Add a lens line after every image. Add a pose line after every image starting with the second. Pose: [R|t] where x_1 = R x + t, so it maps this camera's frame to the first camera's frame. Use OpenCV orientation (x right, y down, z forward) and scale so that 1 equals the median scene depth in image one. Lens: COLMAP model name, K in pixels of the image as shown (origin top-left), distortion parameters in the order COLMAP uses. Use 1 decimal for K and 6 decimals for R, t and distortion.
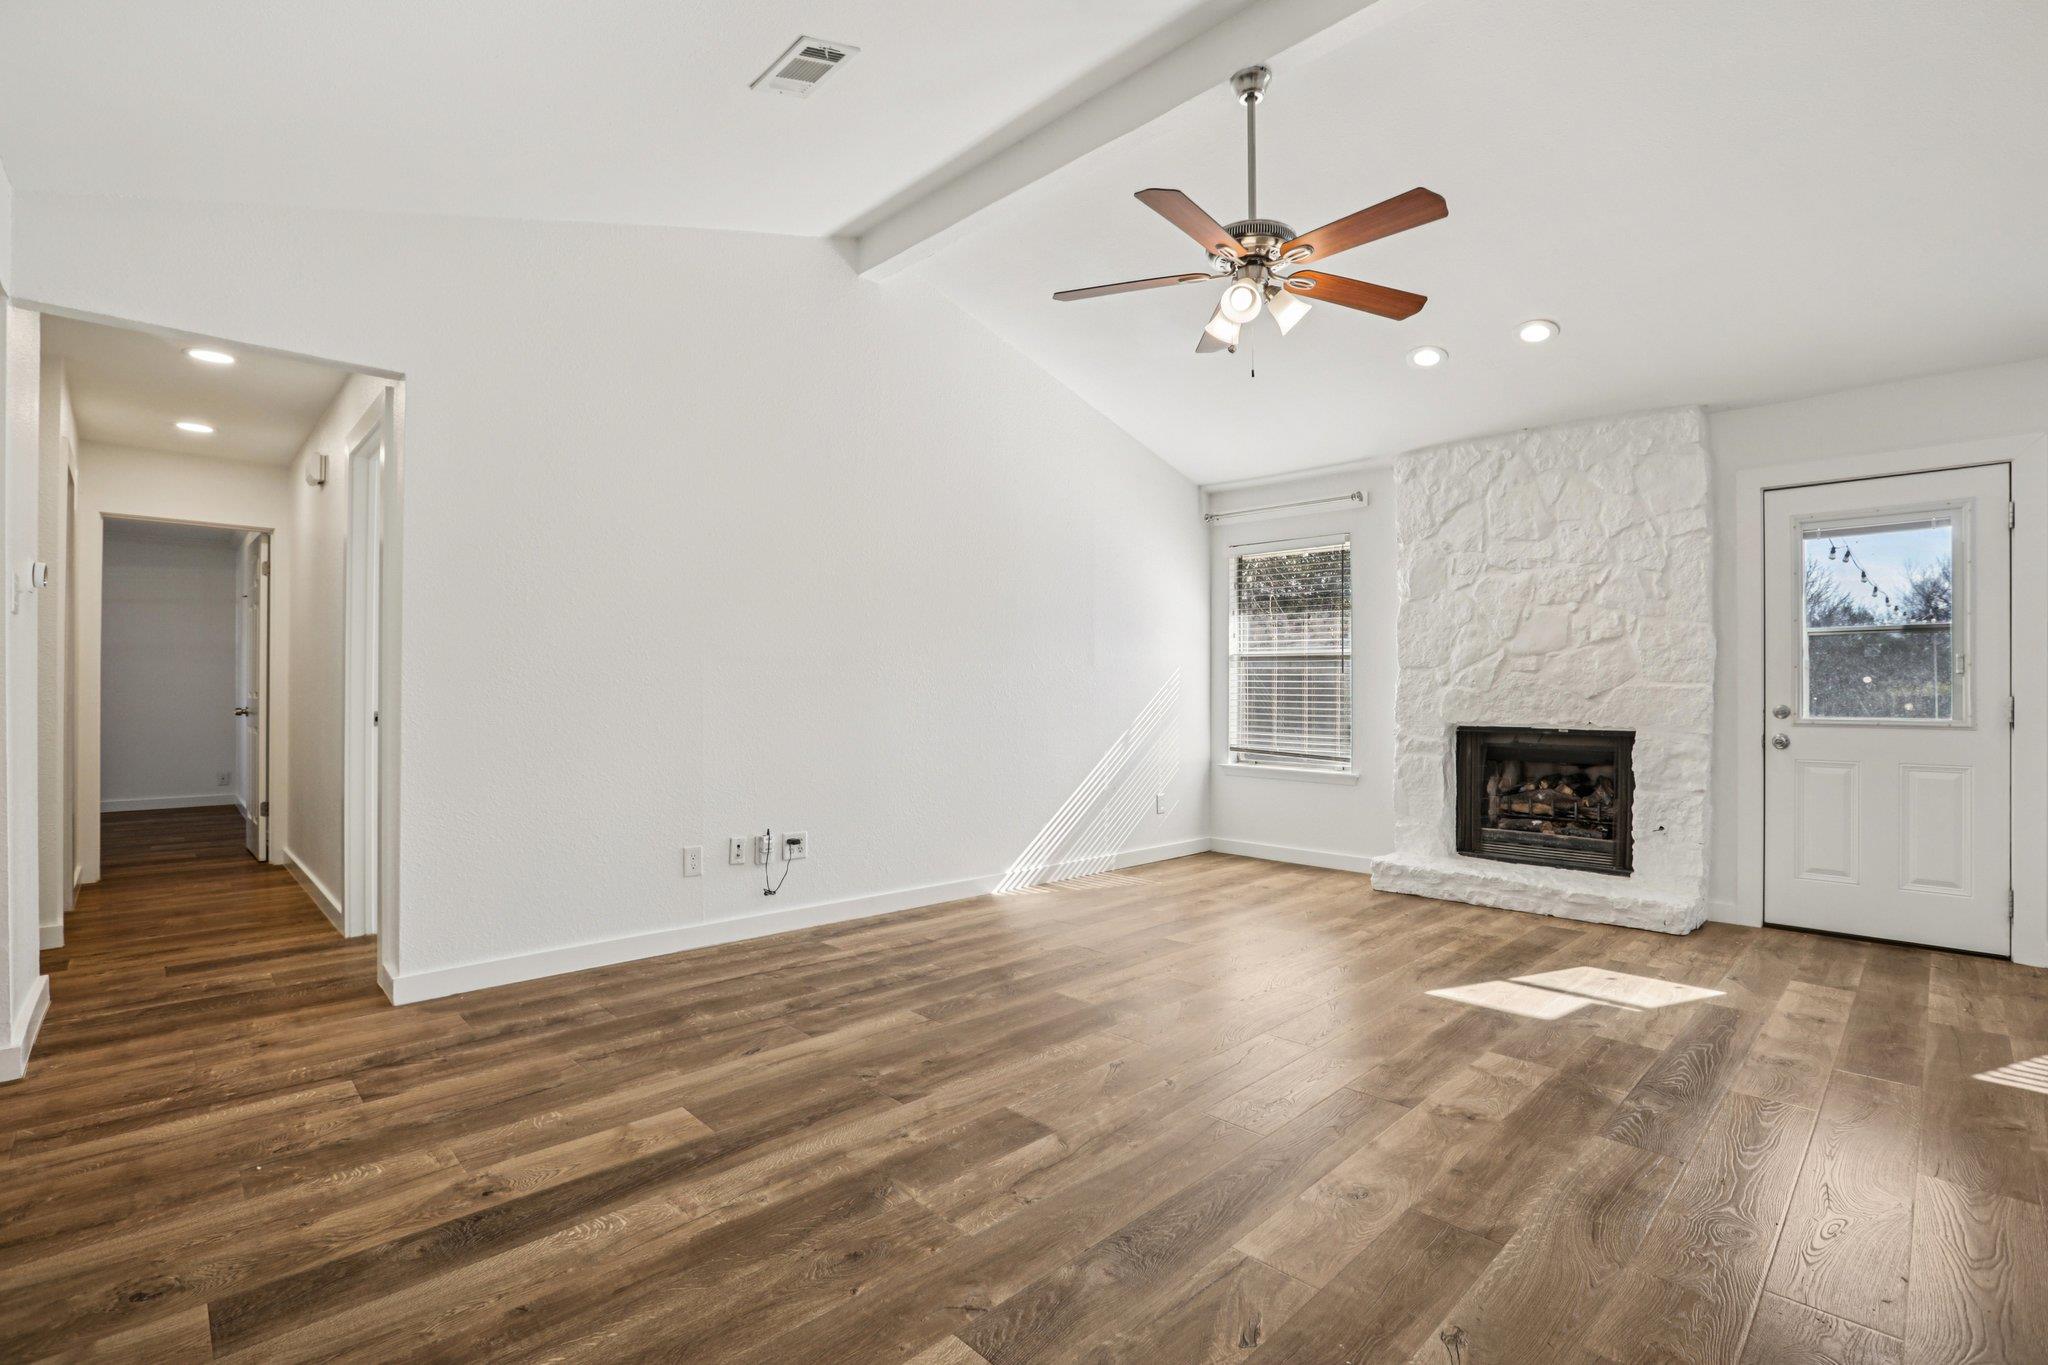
lens RADIAL K [[932.4, 0, 1025.8], [0, 932.4, 686.6], [0, 0, 1]] dist [-0.056966, 0.019731]
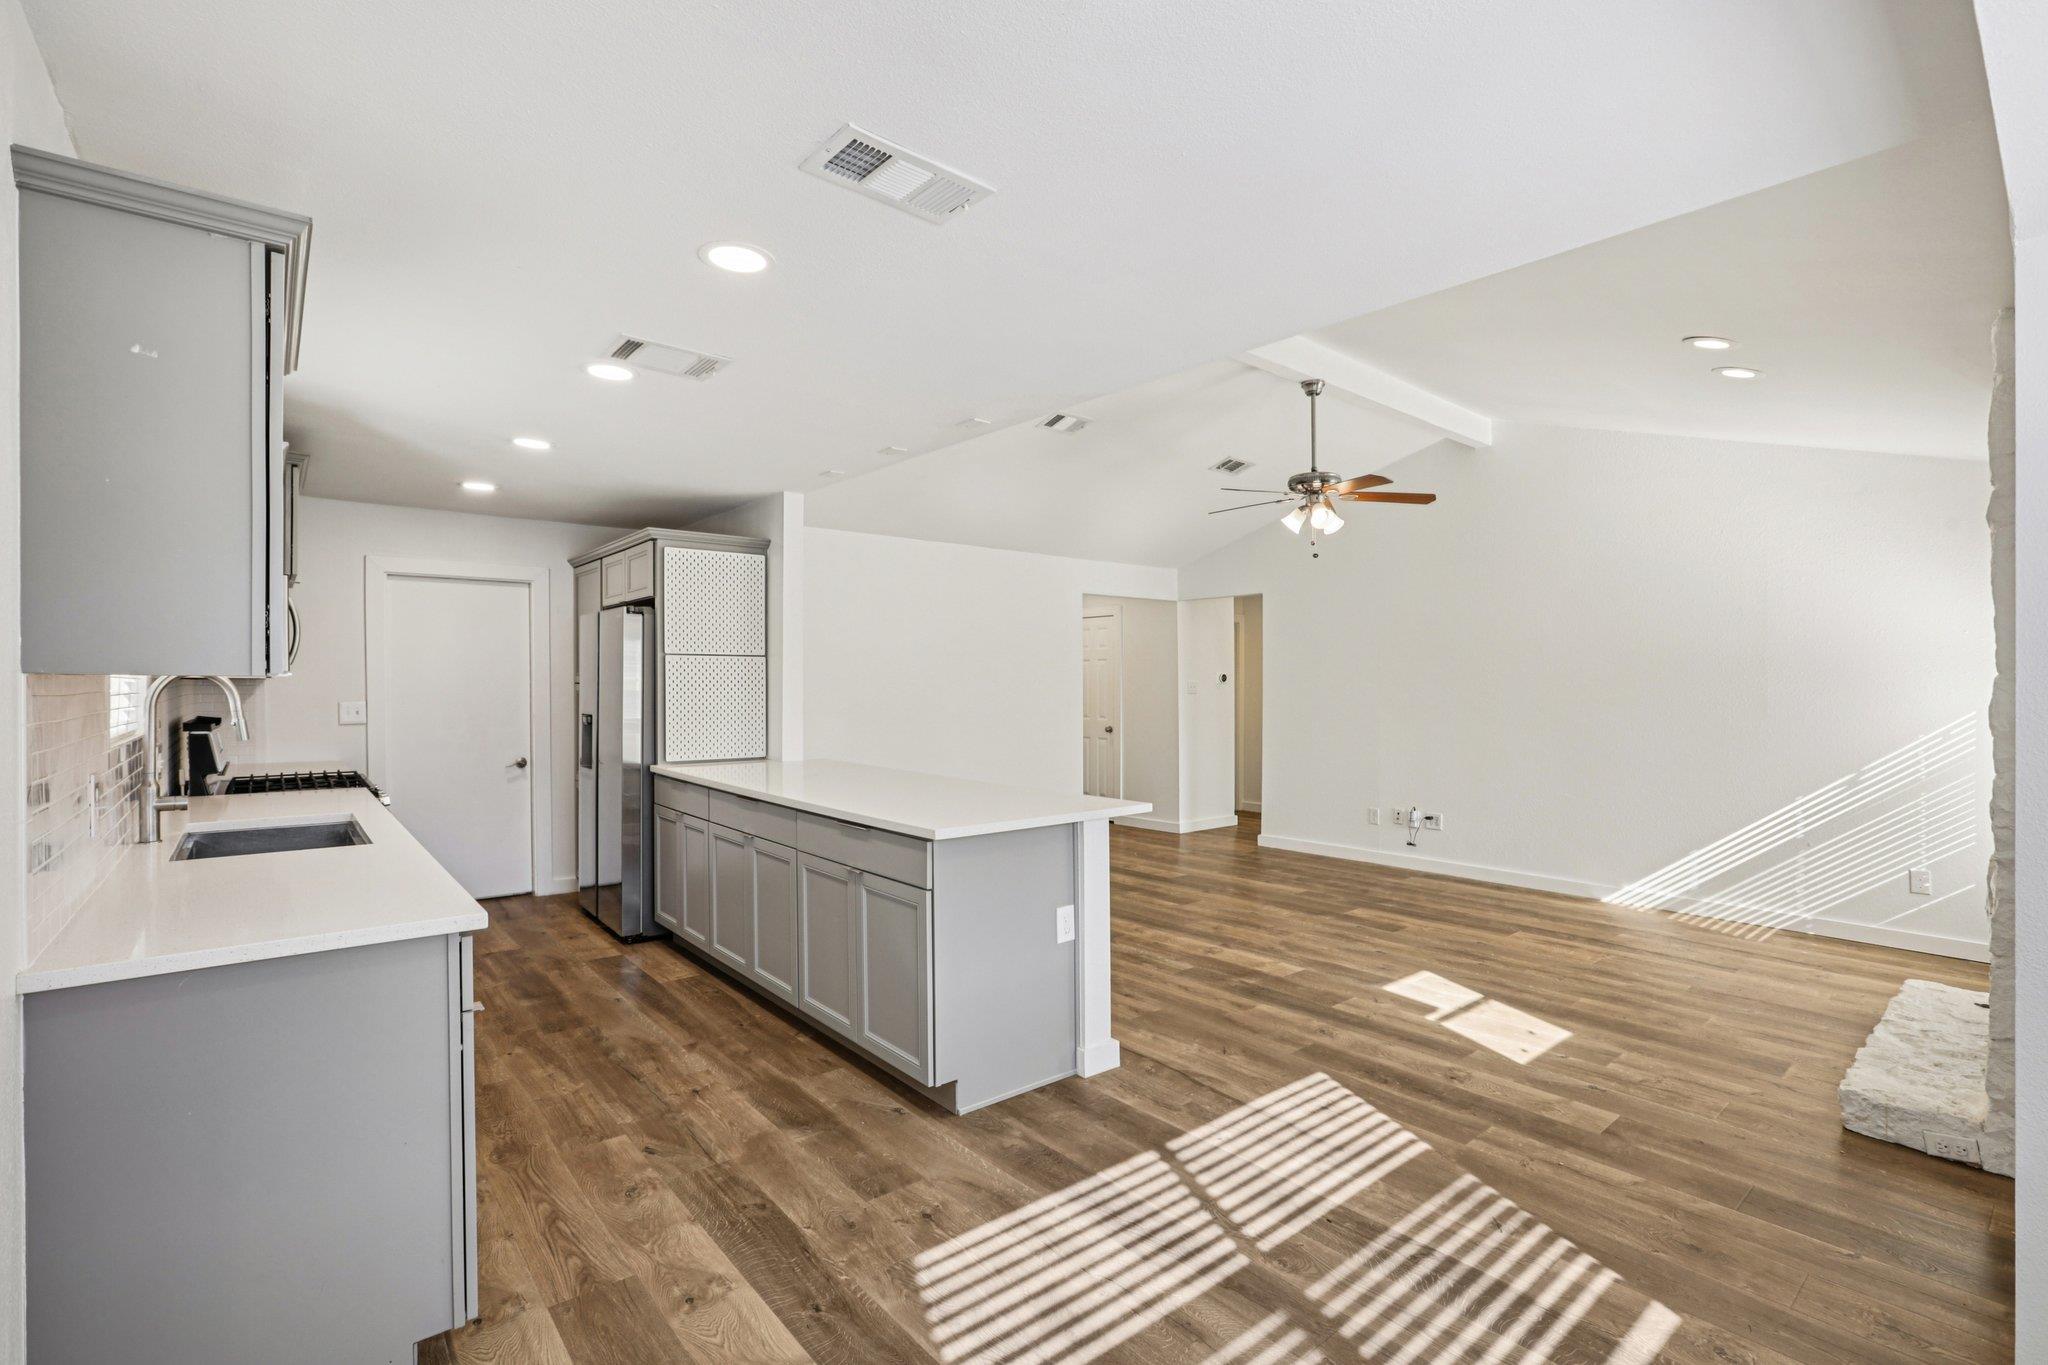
lens RADIAL K [[932.4, 0, 1025.8], [0, 932.4, 686.6], [0, 0, 1]] dist [-0.056966, 0.019731]
pose [[-0.086327, -0.005336, -0.996253, 1.404757], [0.005849, 0.999966, -0.005863, -0.059676], [0.996250, -0.006333, -0.086293, 0.419028]]
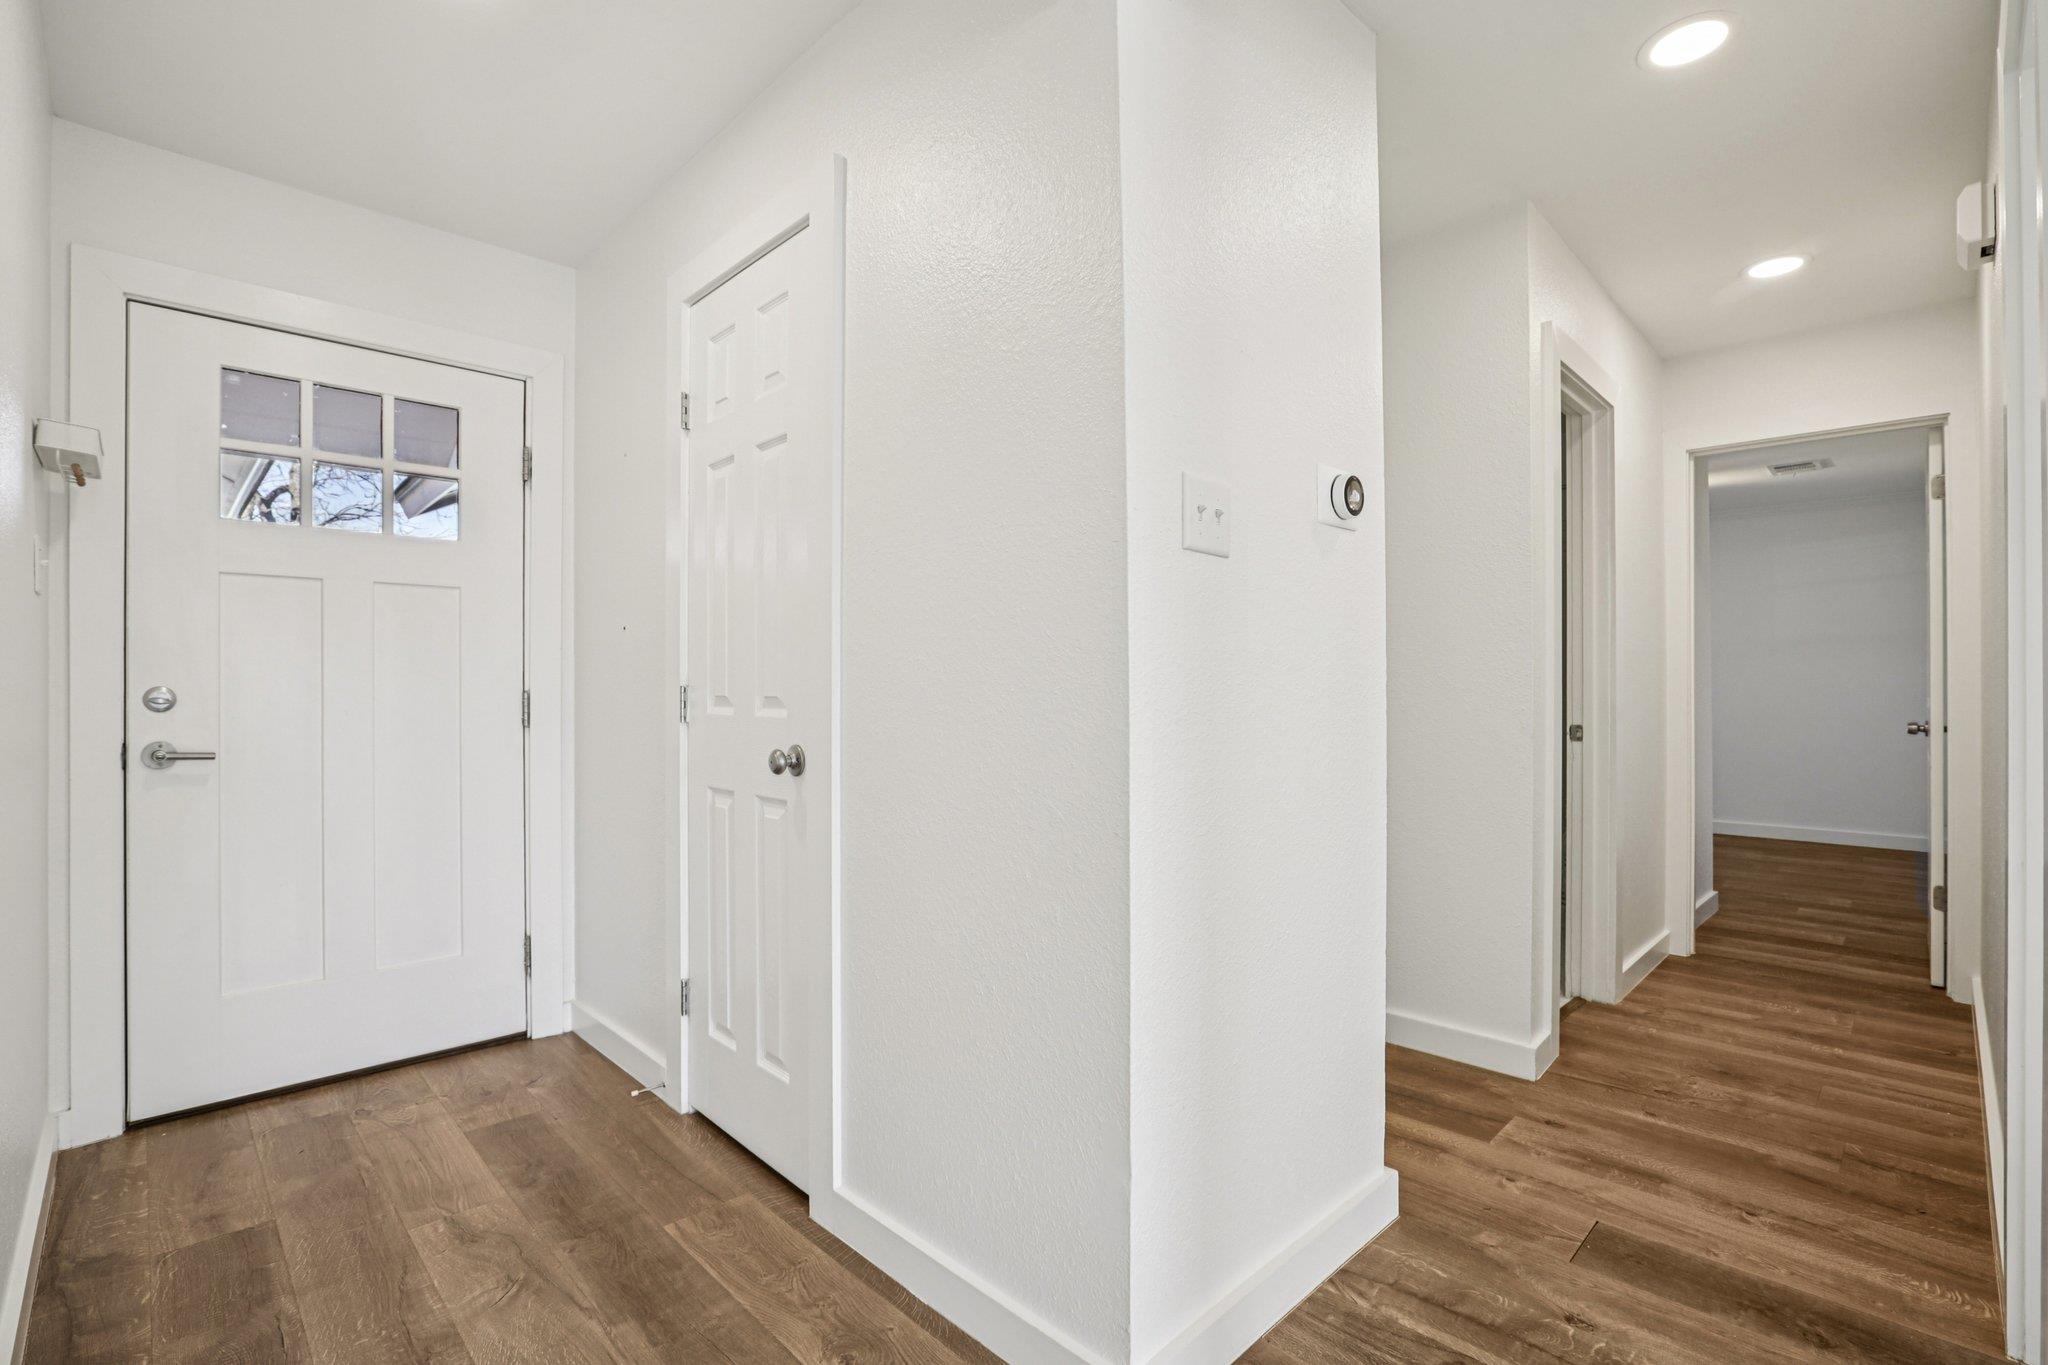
lens RADIAL K [[932.4, 0, 1025.8], [0, 932.4, 686.6], [0, 0, 1]] dist [-0.056966, 0.019731]
pose [[-0.002592, -0.006631, -0.999975, -0.351791], [0.002468, 0.999975, -0.006637, 0.001172], [0.999994, -0.002485, -0.002575, 0.554133]]
